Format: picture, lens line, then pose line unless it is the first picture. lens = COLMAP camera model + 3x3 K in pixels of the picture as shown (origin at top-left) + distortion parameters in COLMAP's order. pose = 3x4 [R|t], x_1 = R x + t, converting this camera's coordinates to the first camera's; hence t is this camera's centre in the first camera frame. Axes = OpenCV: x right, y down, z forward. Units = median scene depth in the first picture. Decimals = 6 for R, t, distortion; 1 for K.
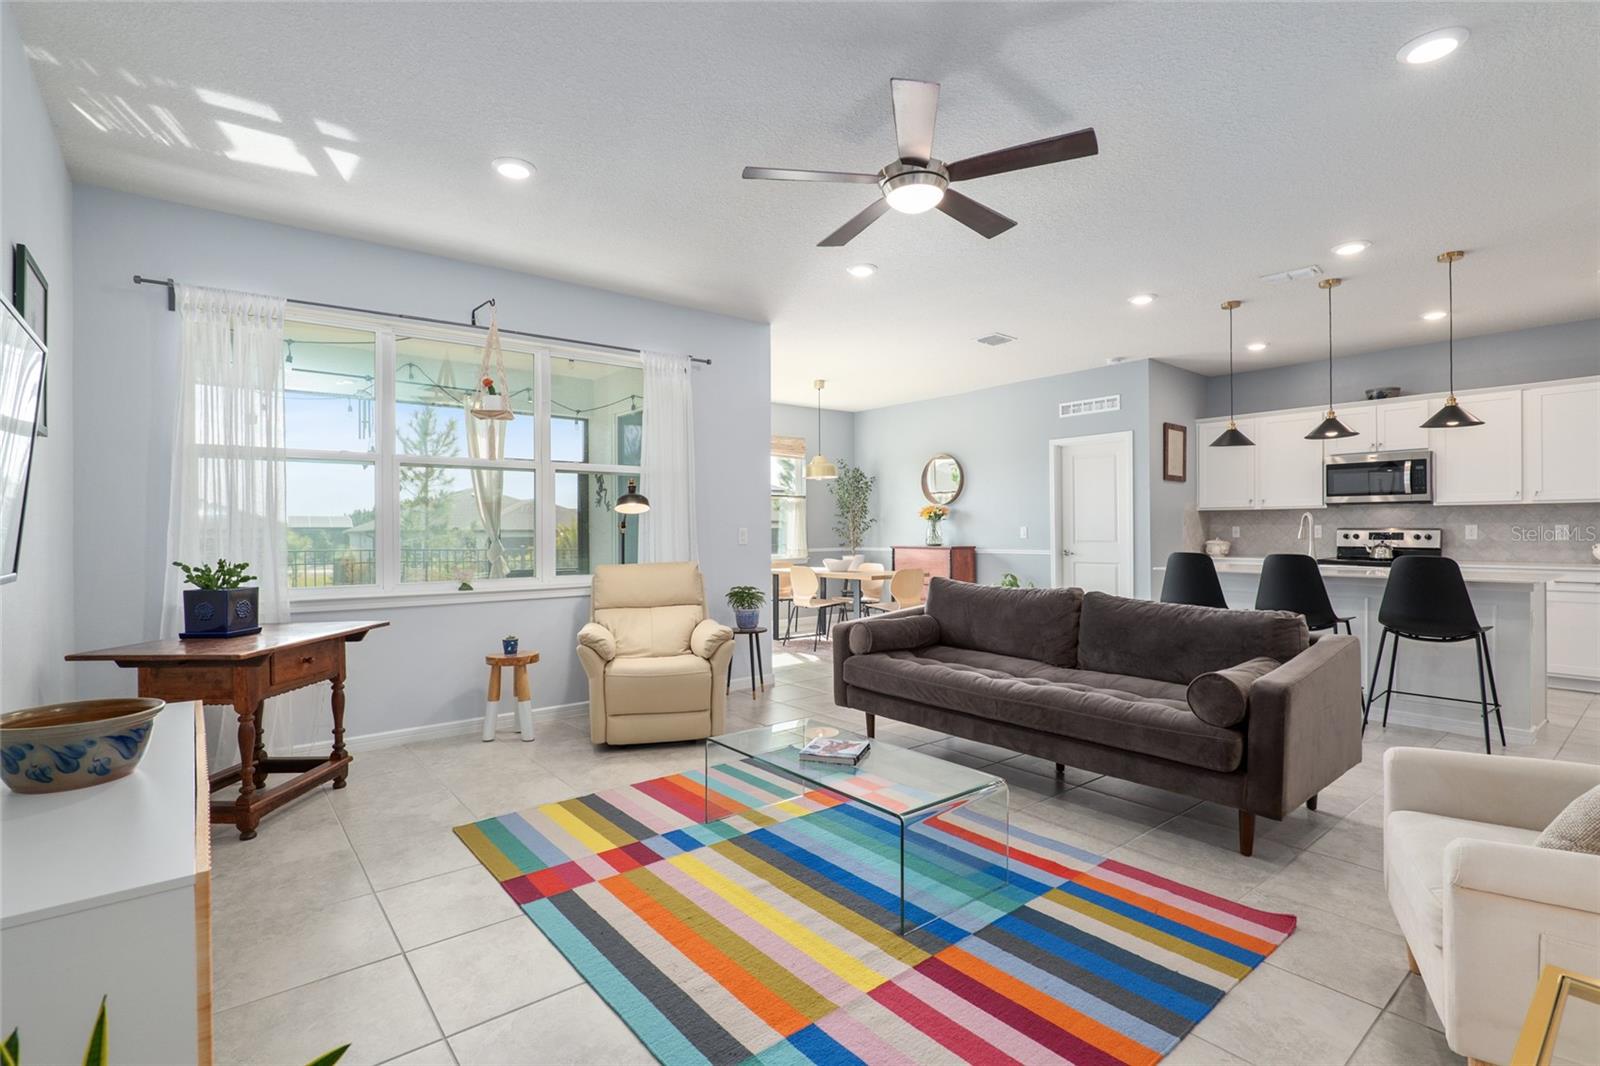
lens RADIAL K [[748.8, 0, 795.5], [0, 748.8, 531.7], [0, 0, 1]] dist [-0.023393, 0.006741]
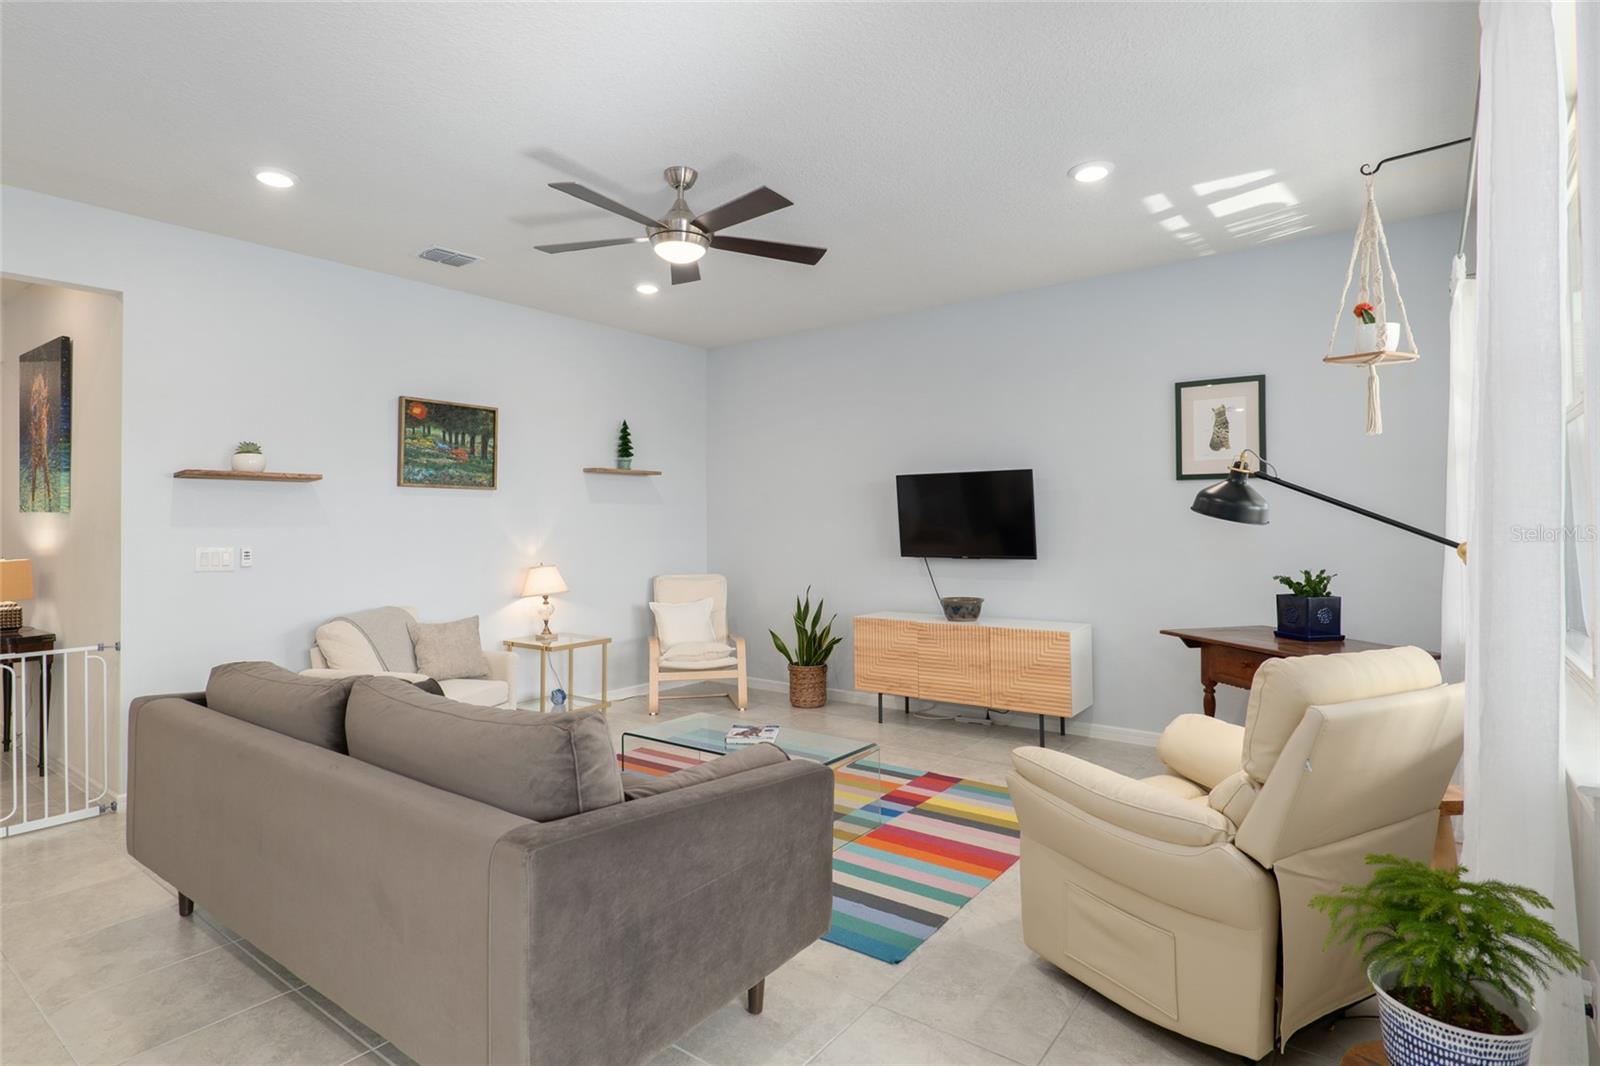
lens RADIAL K [[829.8, 0, 799.0], [0, 829.8, 518.2], [0, 0, 1]] dist [-0.007388, -0.000371]
pose [[-0.969147, 0.009189, -0.246312, 0.132898], [0.010560, 0.999935, -0.004247, -0.021304], [0.246257, -0.006717, -0.969181, 1.004192]]
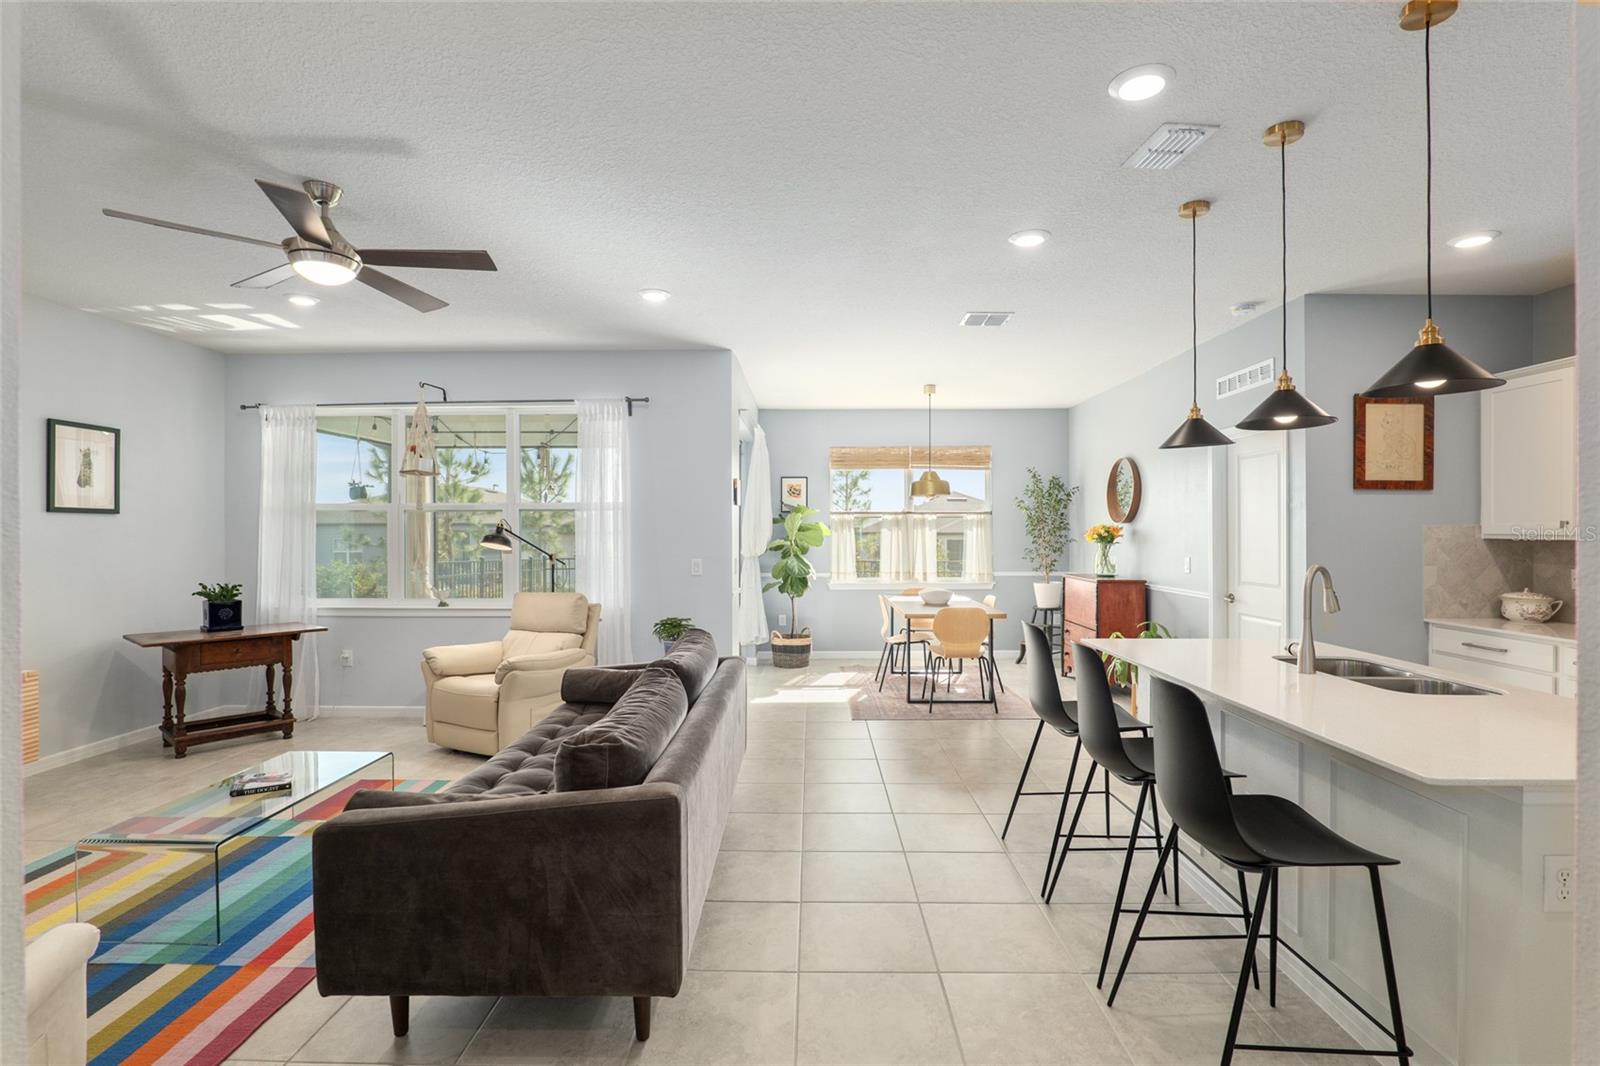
lens RADIAL K [[748.8, 0, 797.0], [0, 748.8, 533.2], [0, 0, 1]] dist [-0.023393, 0.006741]
pose [[0.766925, 0.006352, -0.641706, 0.605497], [-0.003281, 0.999977, 0.005976, -0.041209], [0.641729, -0.002478, 0.766928, 0.285529]]
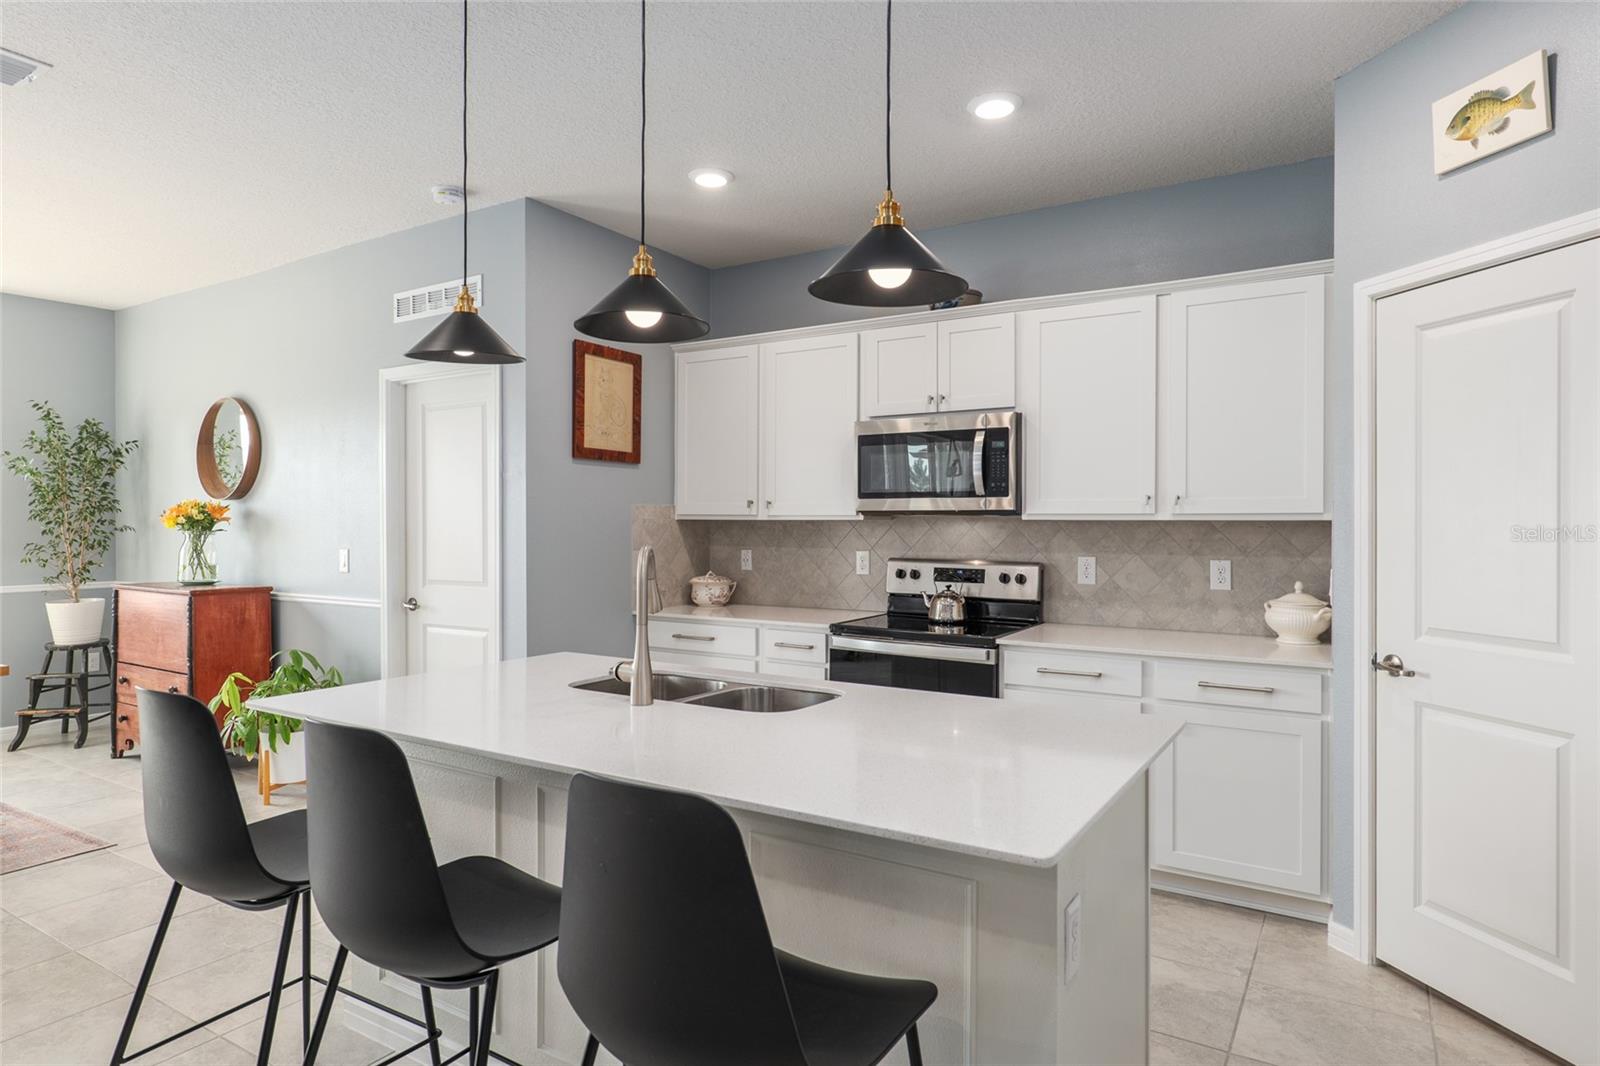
lens RADIAL K [[917.9, 0, 796.8], [0, 917.9, 527.0], [0, 0, 1]] dist [0.001876, 0.000054]
pose [[0.945633, 0.004841, 0.325200, 0.497207], [-0.005692, 0.999982, 0.001666, -0.029831], [-0.325186, -0.003427, 0.945644, 0.438546]]
